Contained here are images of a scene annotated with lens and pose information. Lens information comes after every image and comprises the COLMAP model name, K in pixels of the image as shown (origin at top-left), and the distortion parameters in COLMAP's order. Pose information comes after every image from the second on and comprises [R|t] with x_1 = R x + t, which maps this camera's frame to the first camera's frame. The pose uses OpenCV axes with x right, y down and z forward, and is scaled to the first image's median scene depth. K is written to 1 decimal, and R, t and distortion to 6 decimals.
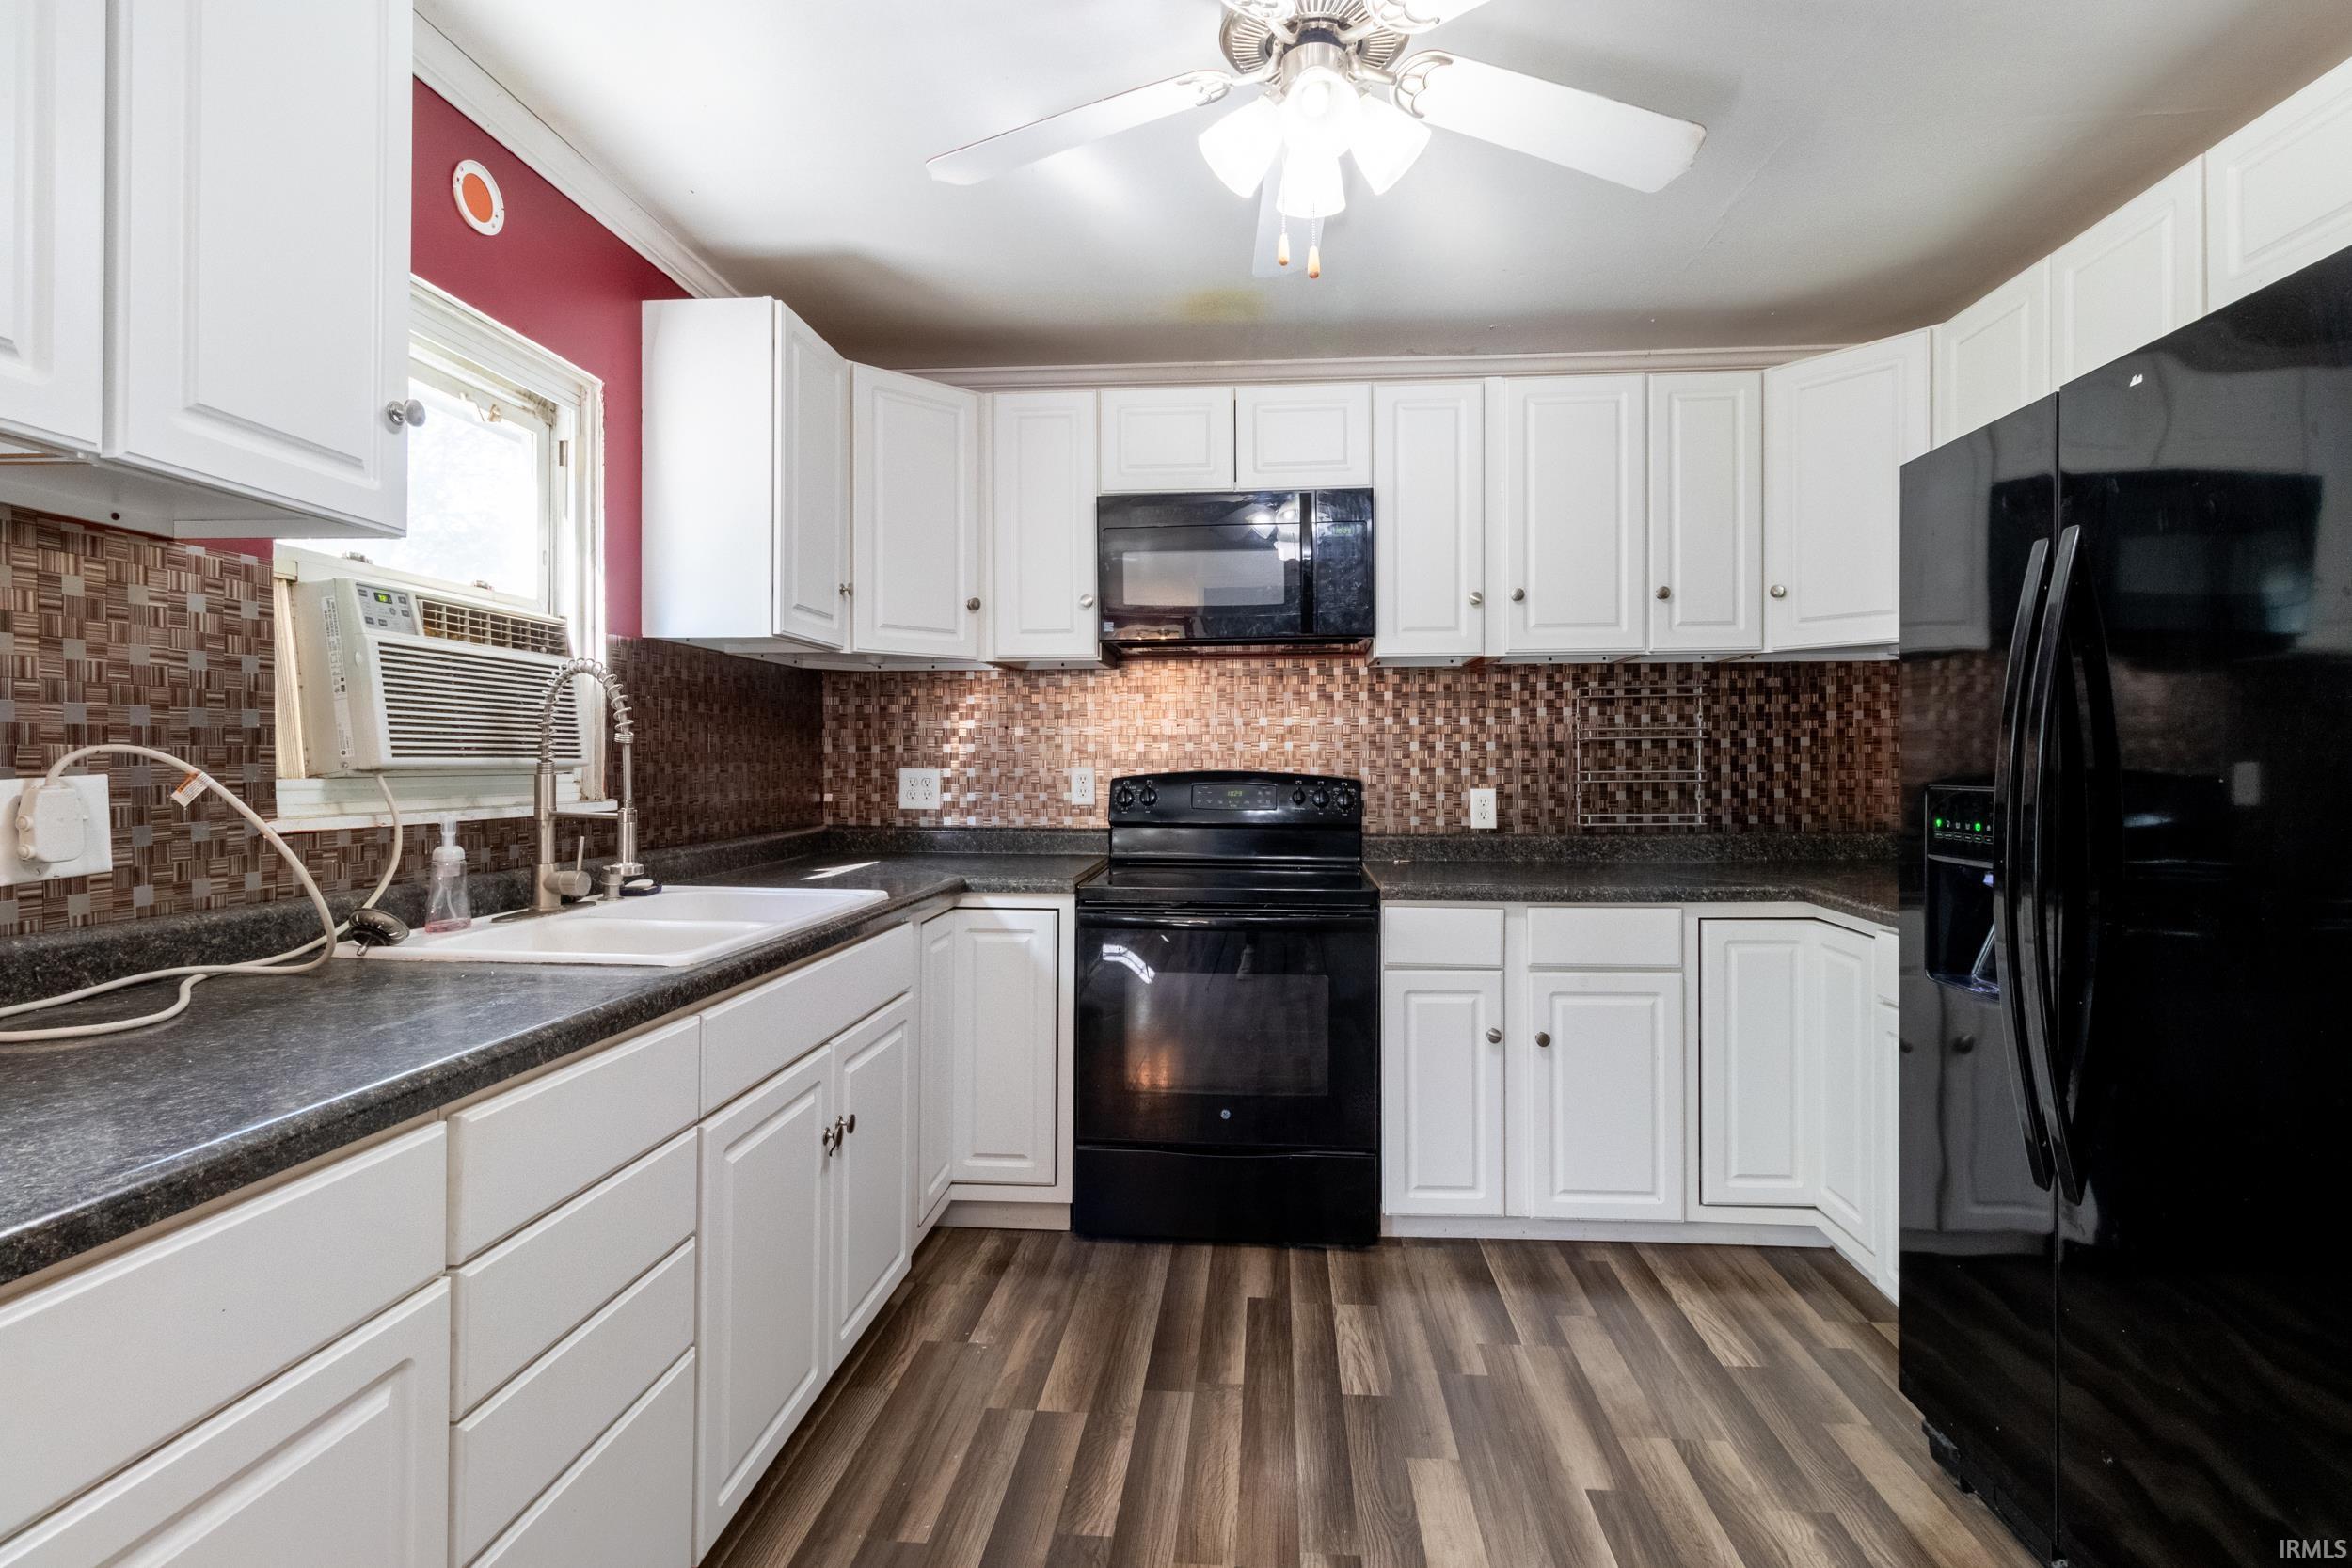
lens RADIAL K [[1083.0, 0, 1191.7], [0, 1083.0, 768.4], [0, 0, 1]] dist [0.001243, 0.000357]
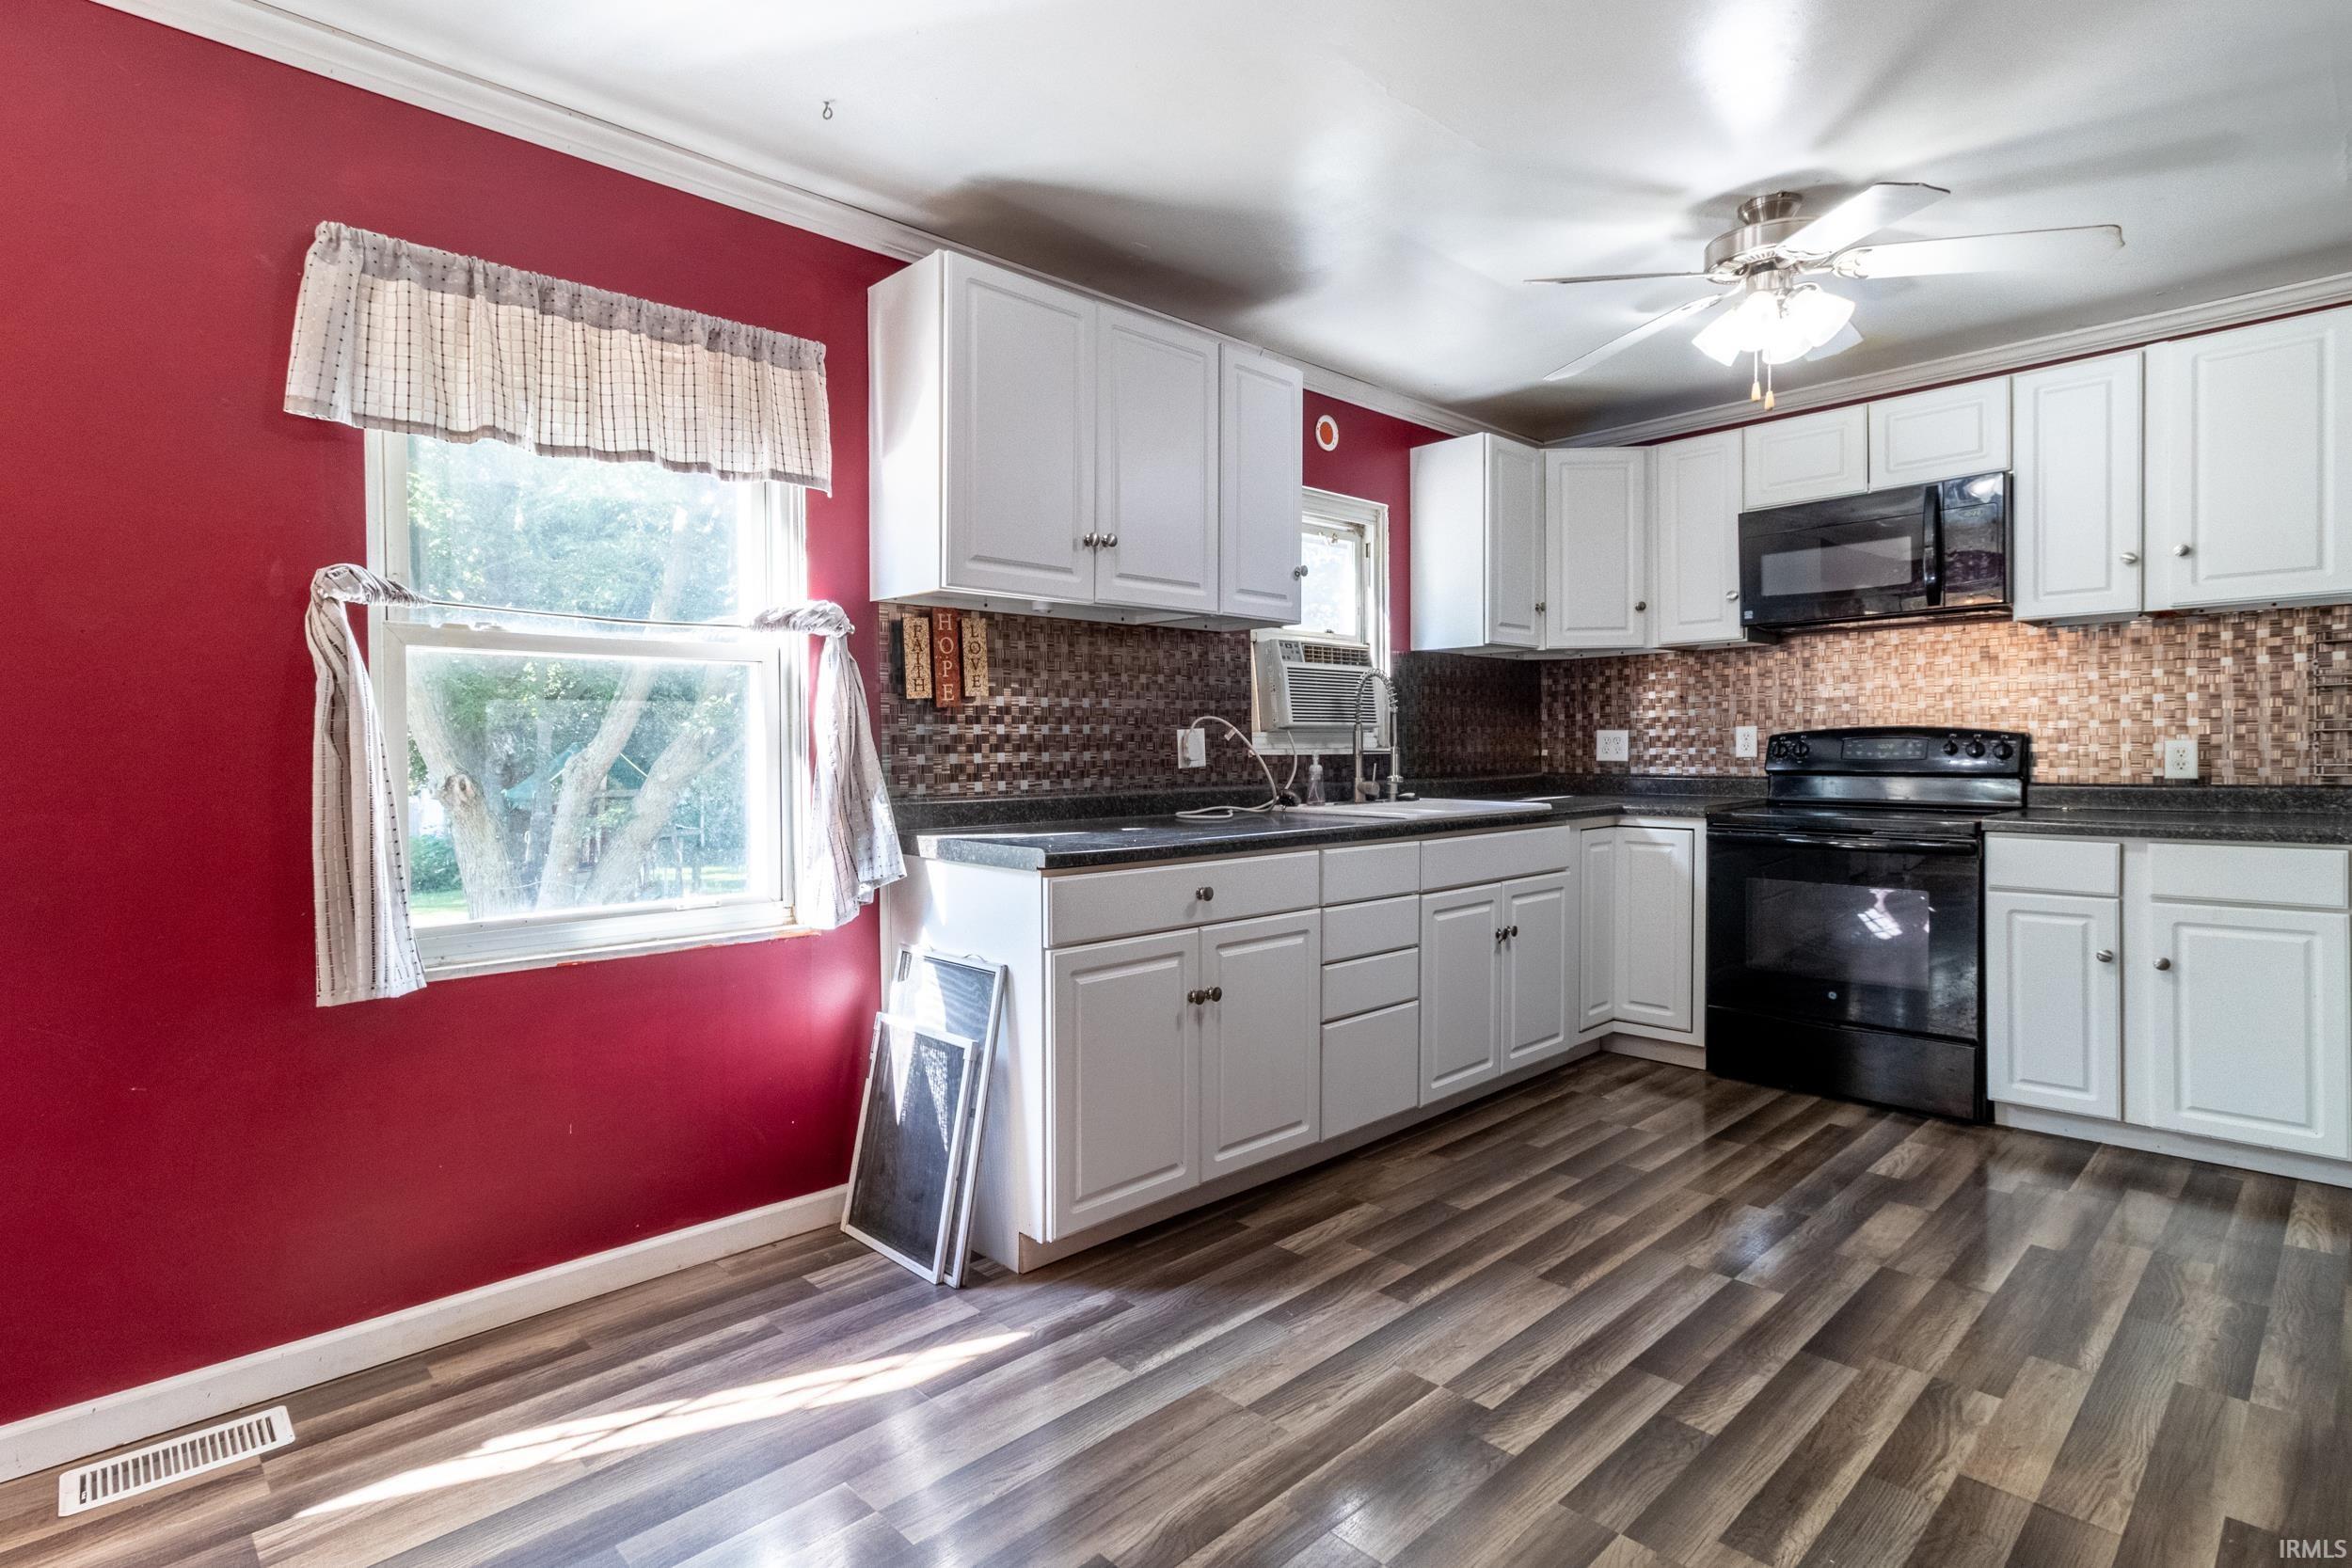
lens RADIAL K [[1115.2, 0, 1096.1], [0, 1115.2, 753.5], [0, 0, 1]] dist [0.002532, 0.000631]
pose [[0.707147, -0.002014, -0.707064, 0.353138], [0.004509, 0.999988, 0.001661, 0.031088], [0.707052, -0.004363, 0.707148, -0.541520]]
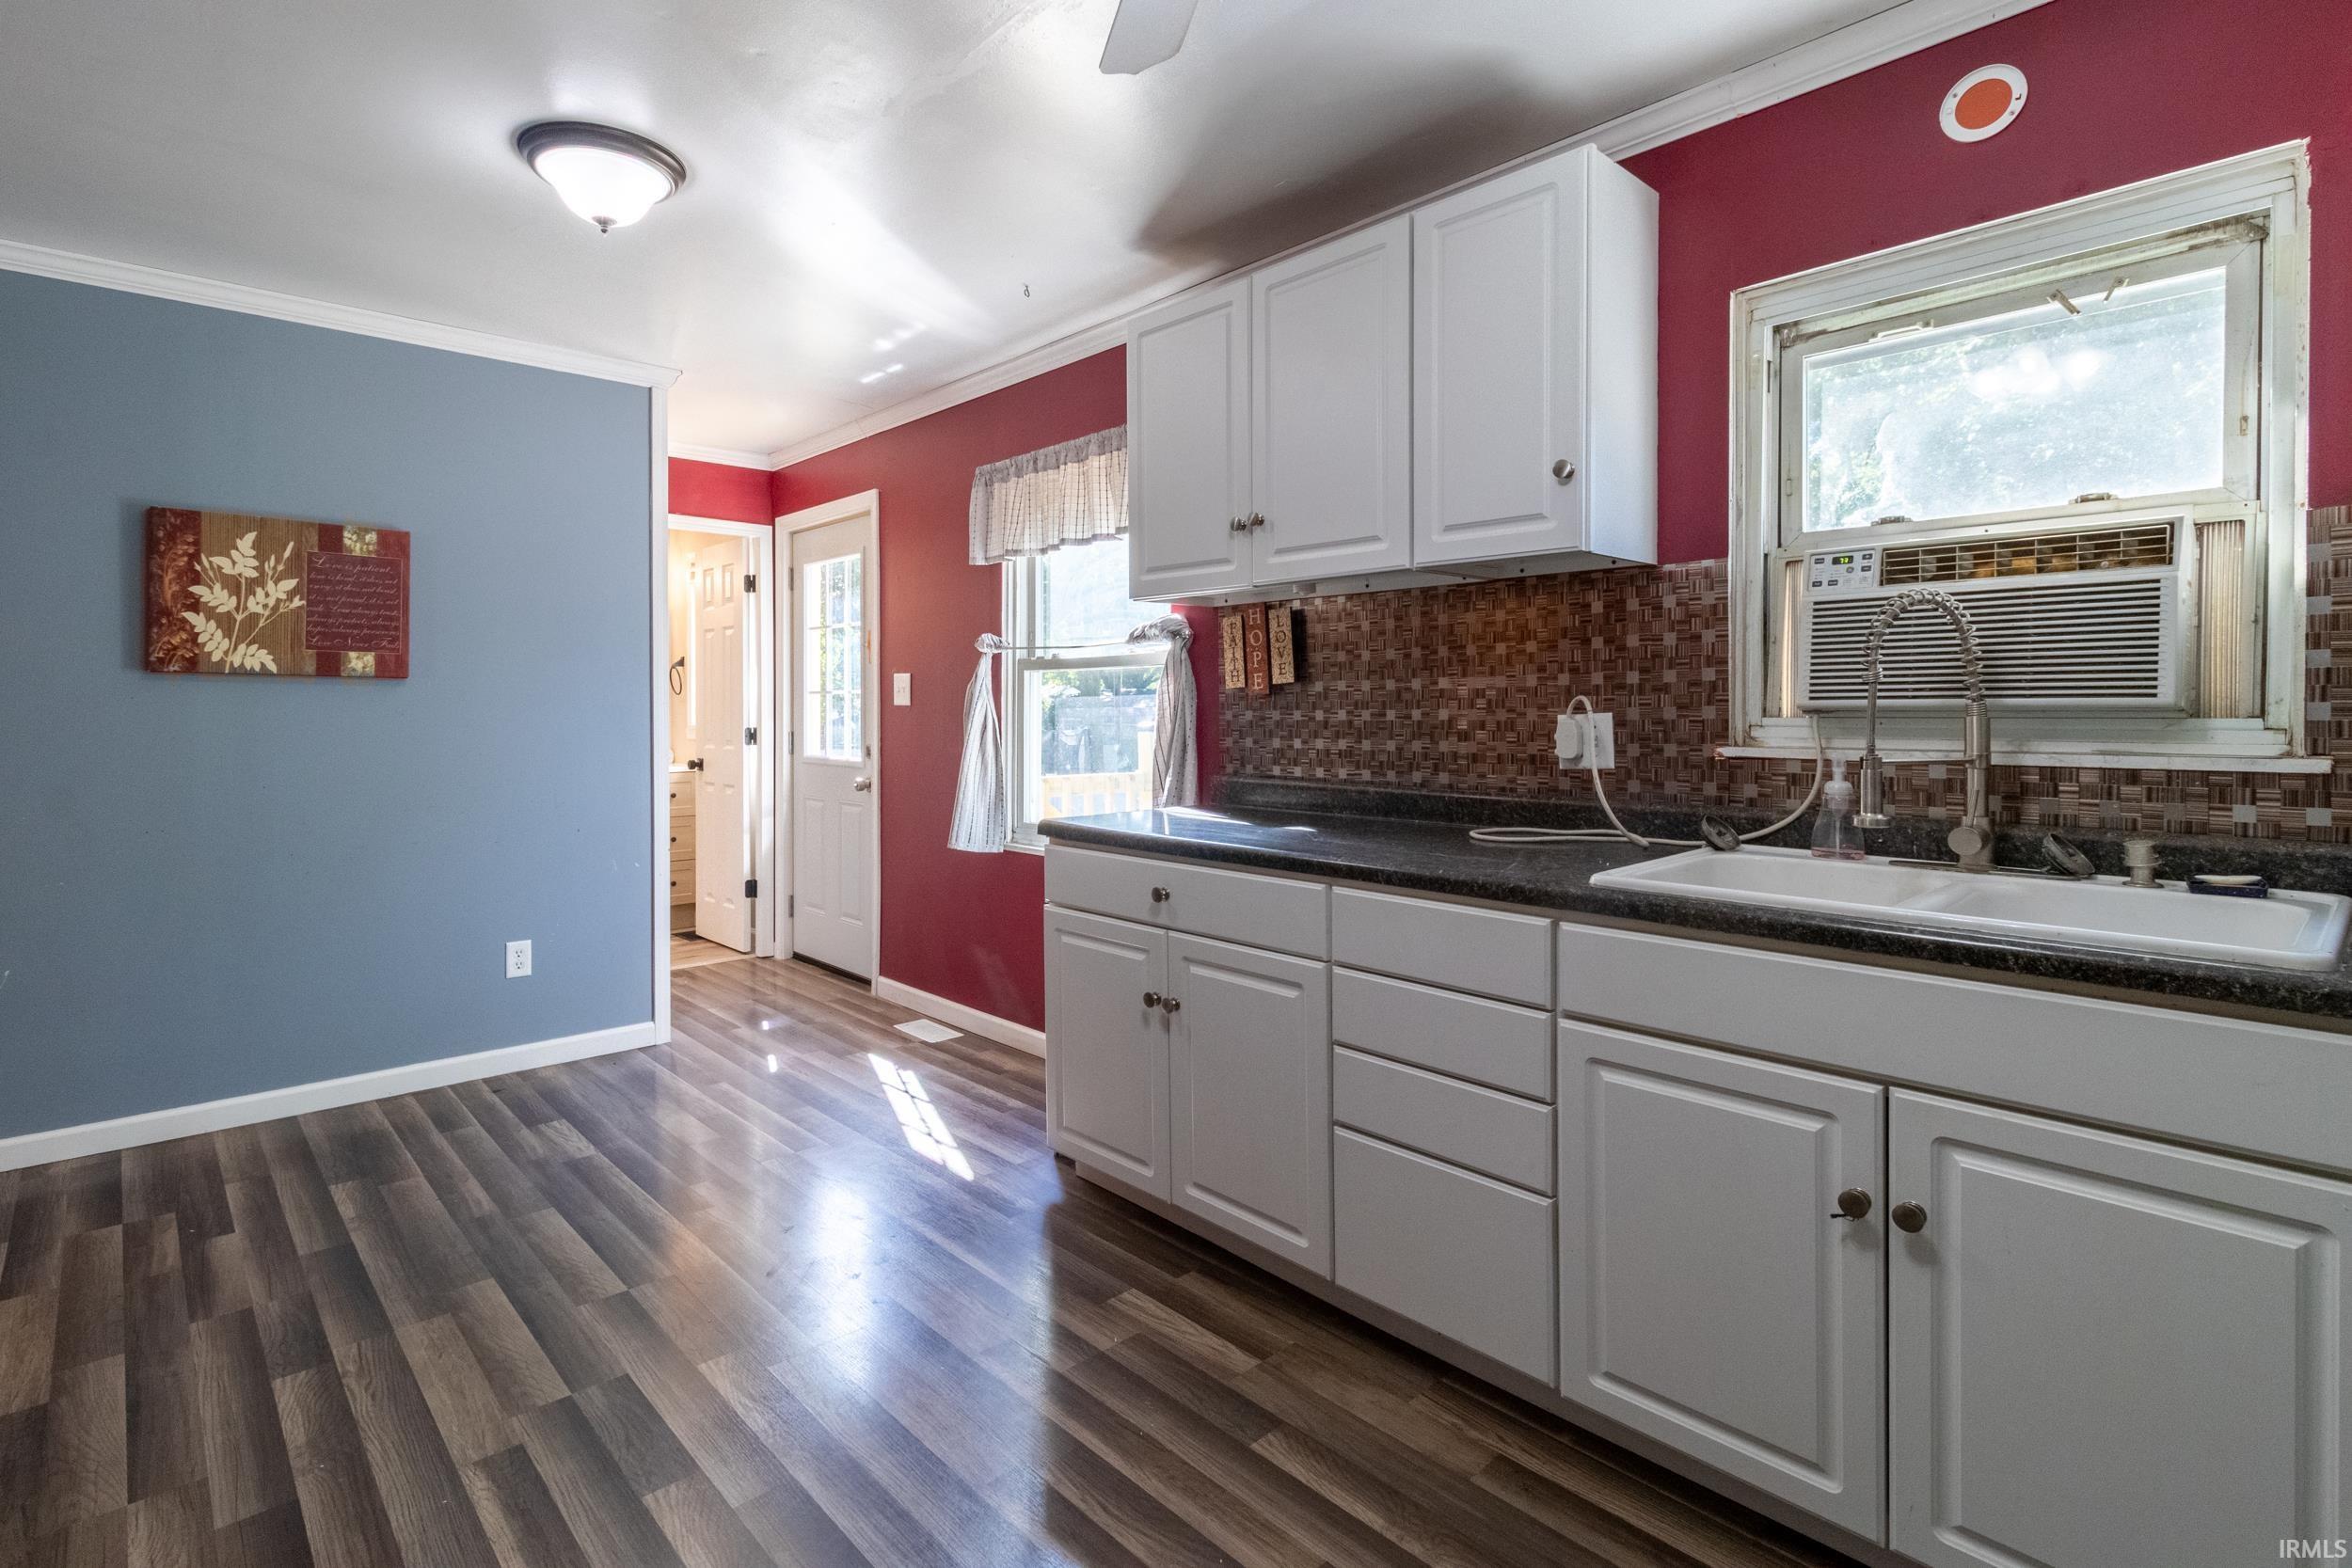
lens RADIAL K [[1110.9, 0, 1190.4], [0, 1110.9, 711.1], [0, 0, 1]] dist [0.000911, -0.000179]
pose [[-0.666207, -0.000538, -0.745767, 0.400965], [-0.004210, 0.999987, 0.003040, 0.000377], [0.745755, 0.005165, -0.666200, 0.874855]]
